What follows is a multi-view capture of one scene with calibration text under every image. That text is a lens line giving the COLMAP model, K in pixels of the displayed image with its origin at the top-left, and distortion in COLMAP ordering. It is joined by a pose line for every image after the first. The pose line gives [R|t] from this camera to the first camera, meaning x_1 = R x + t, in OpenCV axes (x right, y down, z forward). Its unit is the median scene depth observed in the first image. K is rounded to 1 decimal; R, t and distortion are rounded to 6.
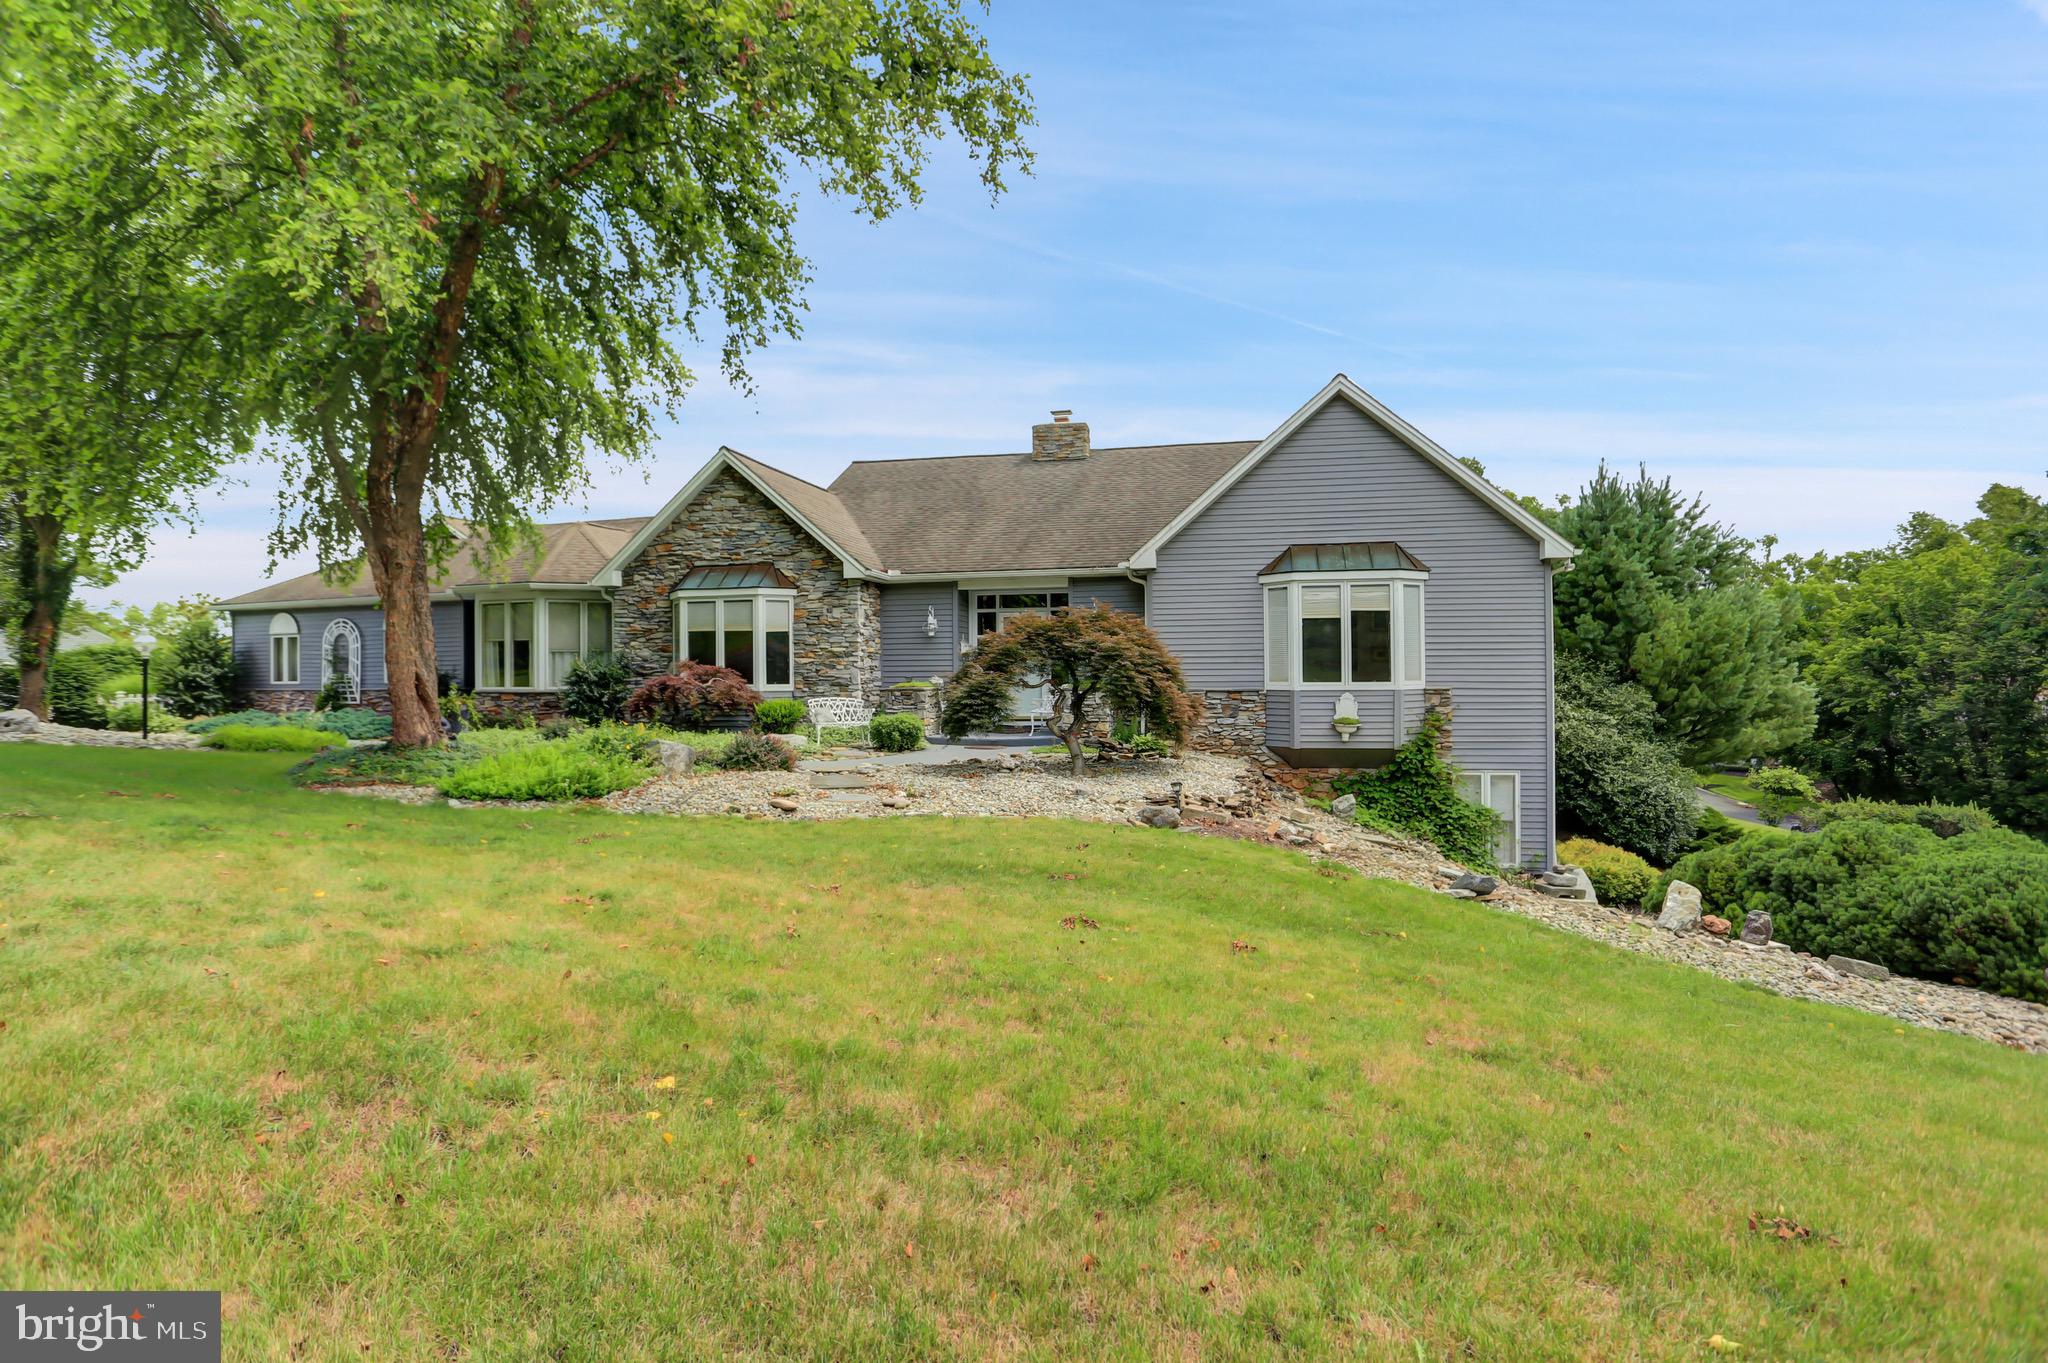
lens RADIAL K [[993.9, 0, 1006.4], [0, 993.9, 660.0], [0, 0, 1]] dist [-0.052670, 0.021049]
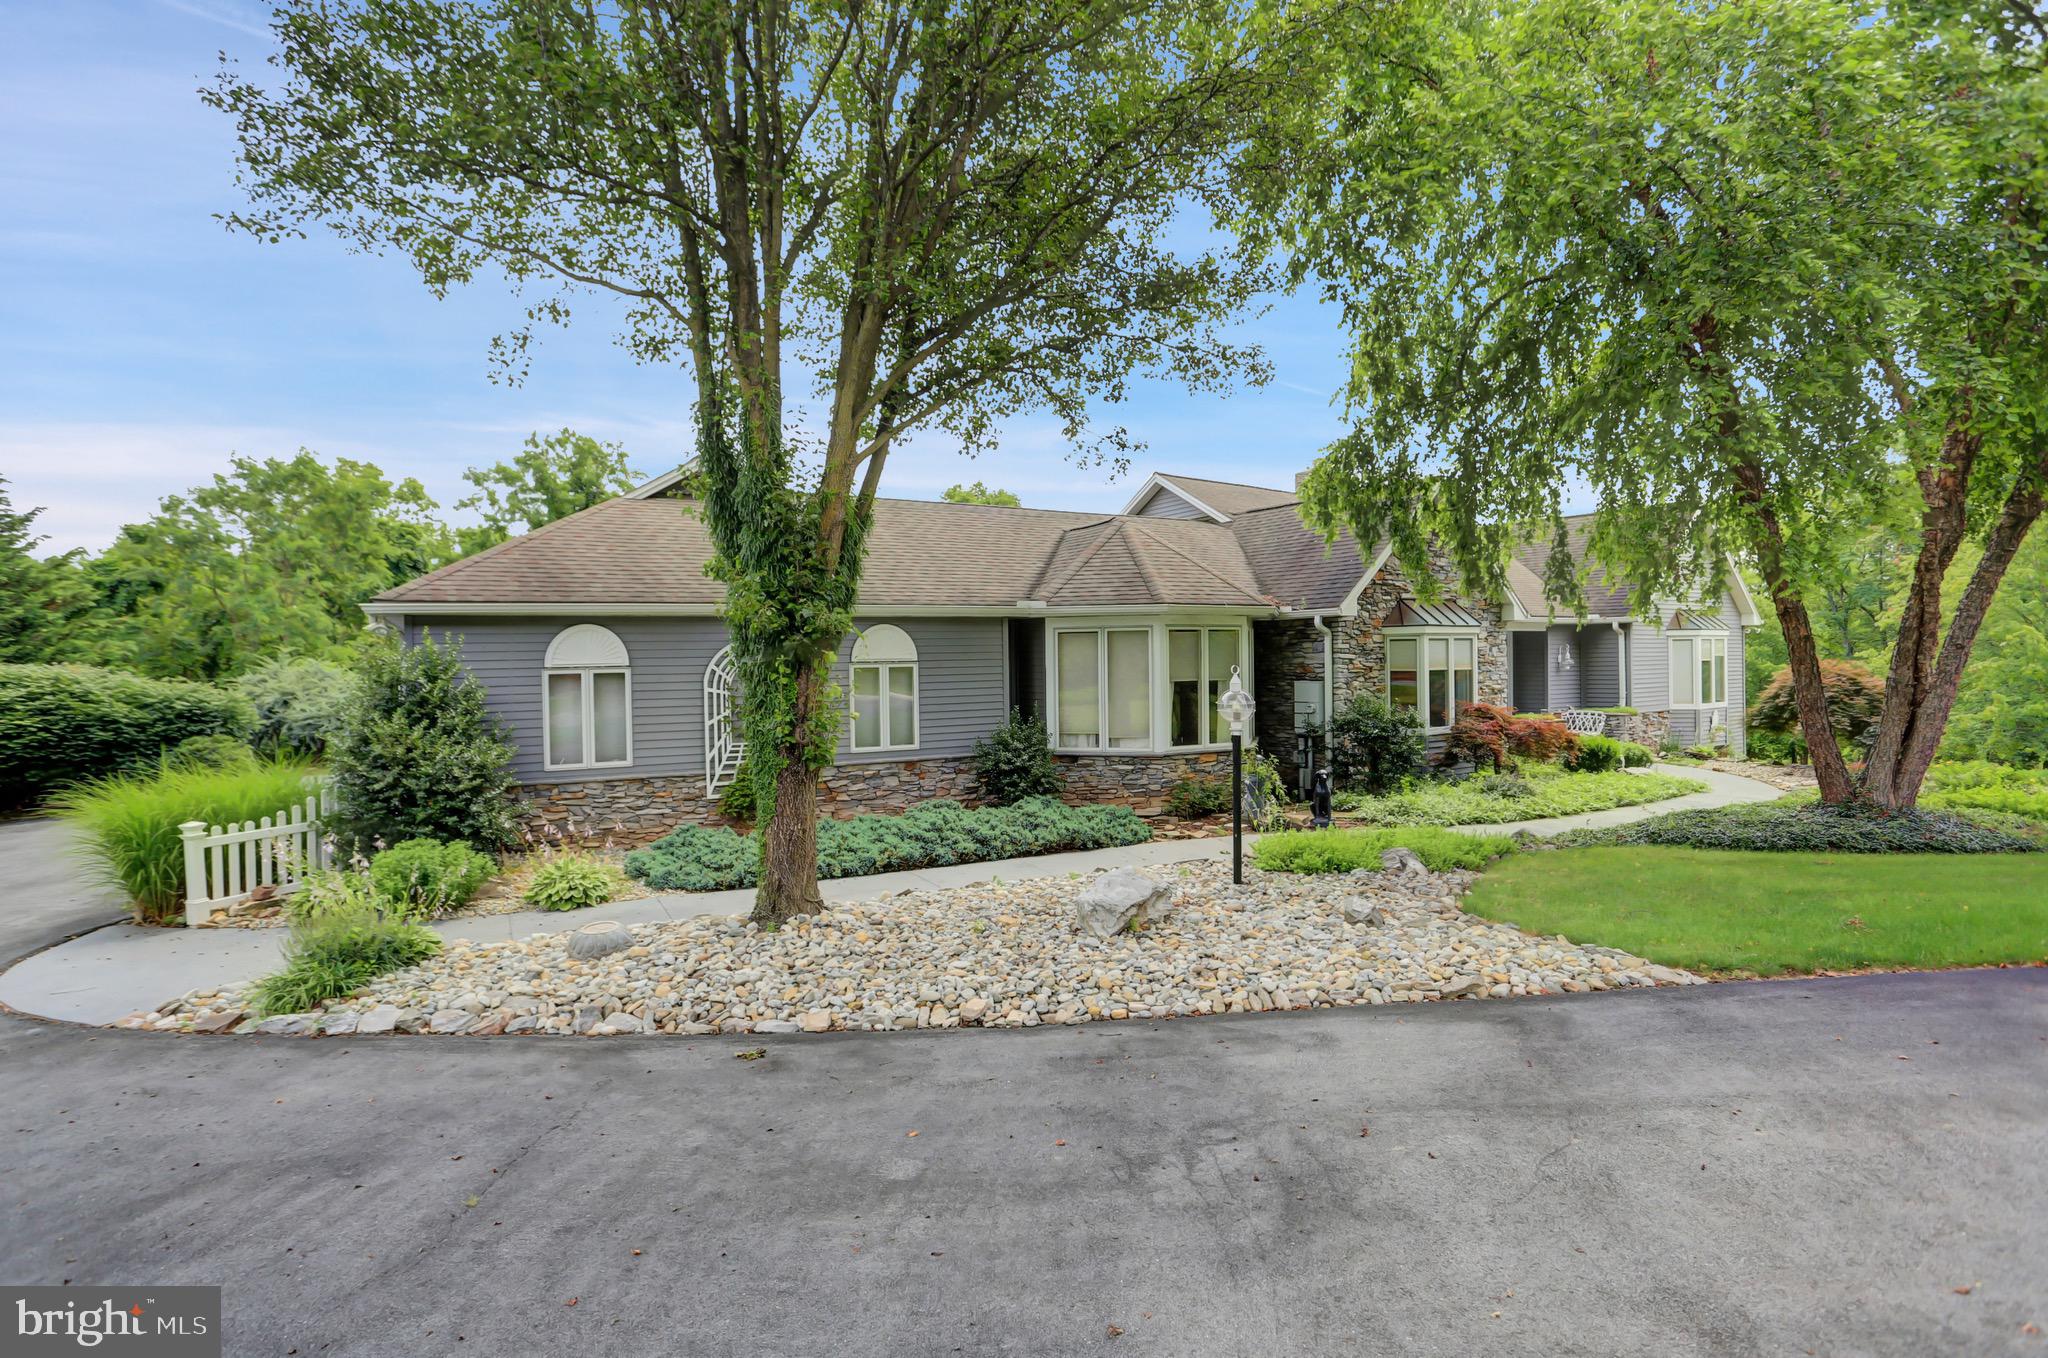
lens RADIAL K [[993.9, 0, 1006.4], [0, 993.9, 657.5], [0, 0, 1]] dist [-0.052670, 0.021049]
pose [[0.680271, 0.001171, 0.732959, -1.270167], [0.002337, 0.999990, -0.003767, -0.038537], [-0.732957, 0.004275, 0.680262, 0.663307]]
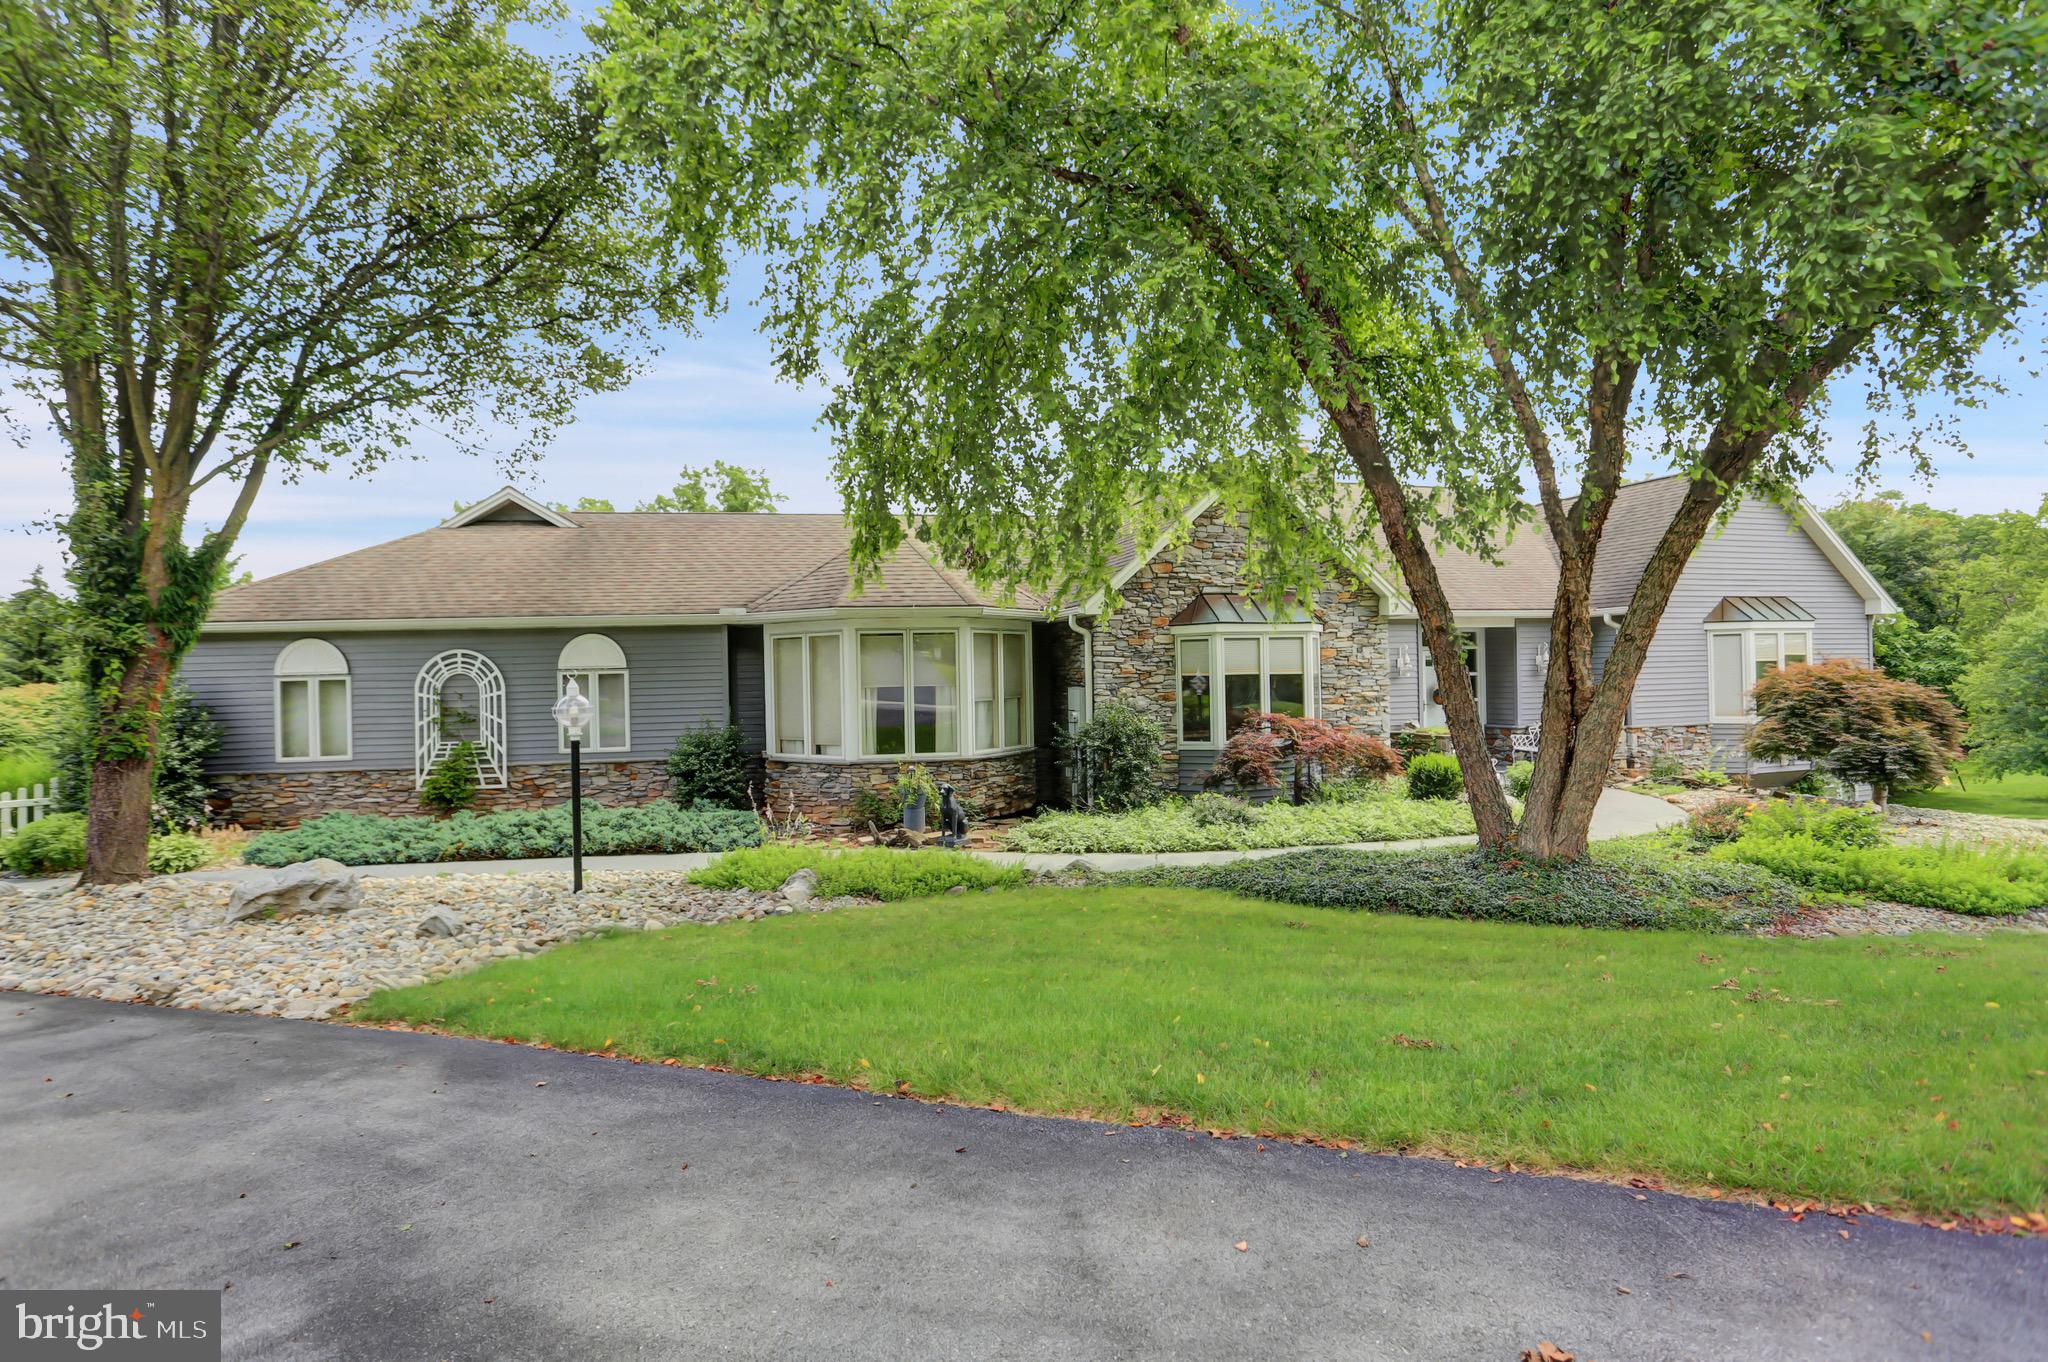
lens RADIAL K [[993.9, 0, 1006.4], [0, 993.9, 659.5], [0, 0, 1]] dist [-0.052670, 0.021049]
pose [[0.873464, -0.002458, 0.486882, -0.873440], [0.008887, 0.999901, -0.010896, -0.034237], [-0.486807, 0.013844, 0.873400, 0.380305]]
